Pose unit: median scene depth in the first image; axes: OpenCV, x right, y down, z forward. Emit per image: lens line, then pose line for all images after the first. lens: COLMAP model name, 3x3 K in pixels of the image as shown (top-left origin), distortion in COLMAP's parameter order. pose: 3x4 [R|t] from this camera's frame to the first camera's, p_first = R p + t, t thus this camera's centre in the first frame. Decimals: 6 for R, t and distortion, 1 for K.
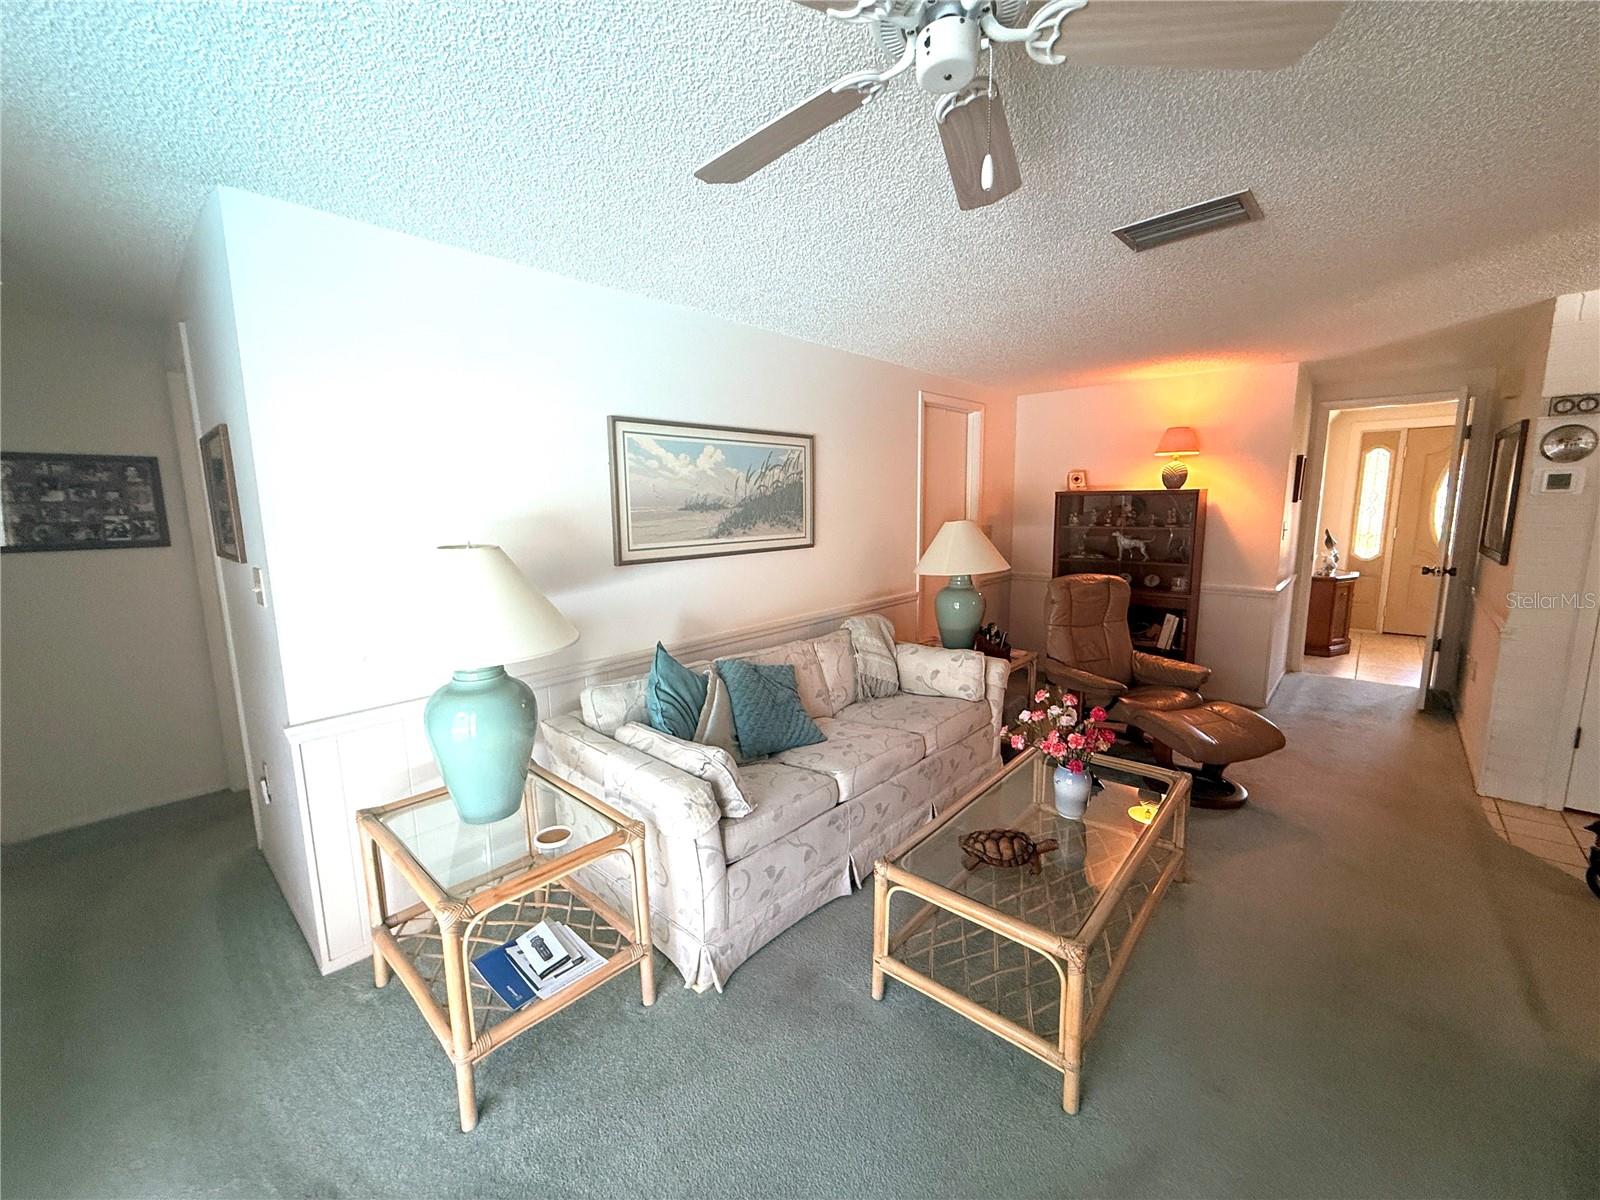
lens RADIAL K [[639.4, 0, 797.8], [0, 639.4, 601.4], [0, 0, 1]] dist [0.000472, -0.000369]
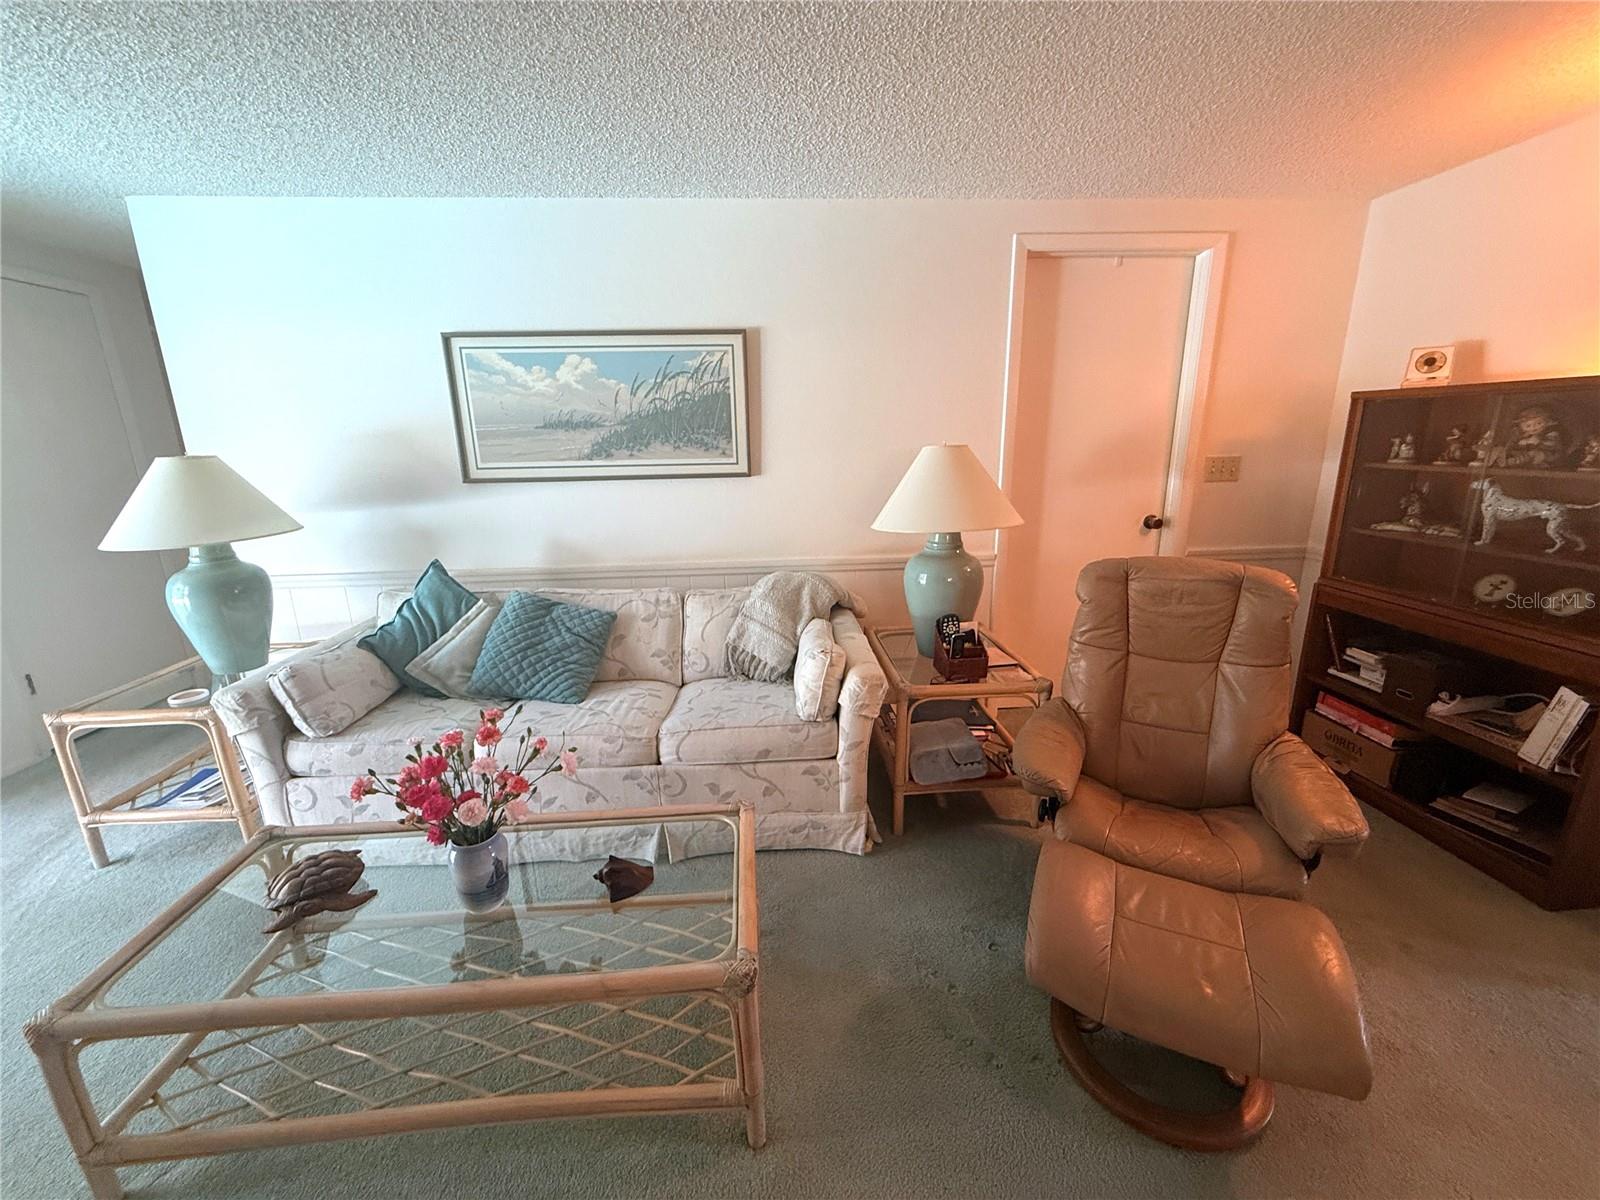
lens RADIAL K [[639.4, 0, 797.8], [0, 639.4, 601.4], [0, 0, 1]] dist [0.000472, -0.000369]
pose [[0.713818, 0.180266, -0.676733, 0.746139], [-0.101161, 0.982711, 0.155067, -0.073274], [0.692986, -0.042231, 0.719713, 0.549620]]
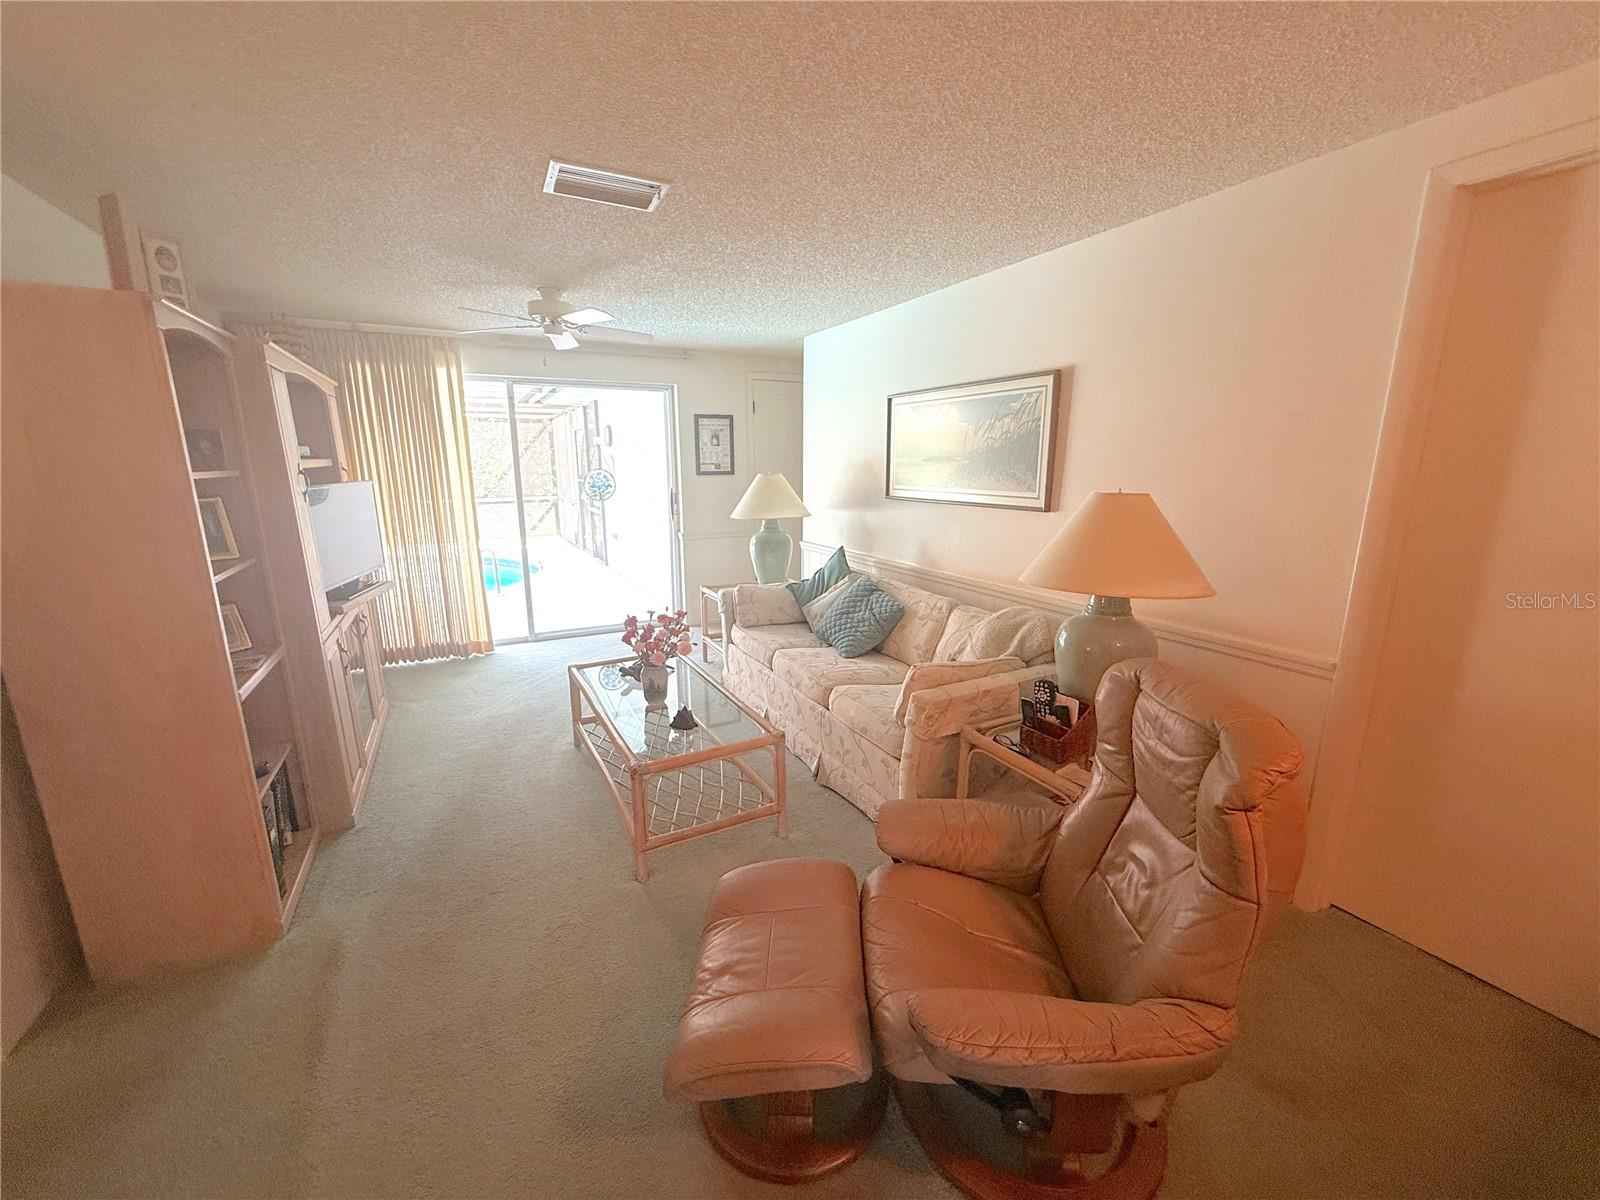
lens RADIAL K [[639.4, 0, 797.8], [0, 639.4, 601.4], [0, 0, 1]] dist [0.000472, -0.000369]
pose [[-0.343898, 0.219204, -0.913063, 1.052944], [-0.137460, 0.950143, 0.279879, -0.190039], [0.928891, 0.221760, -0.296621, 1.152892]]
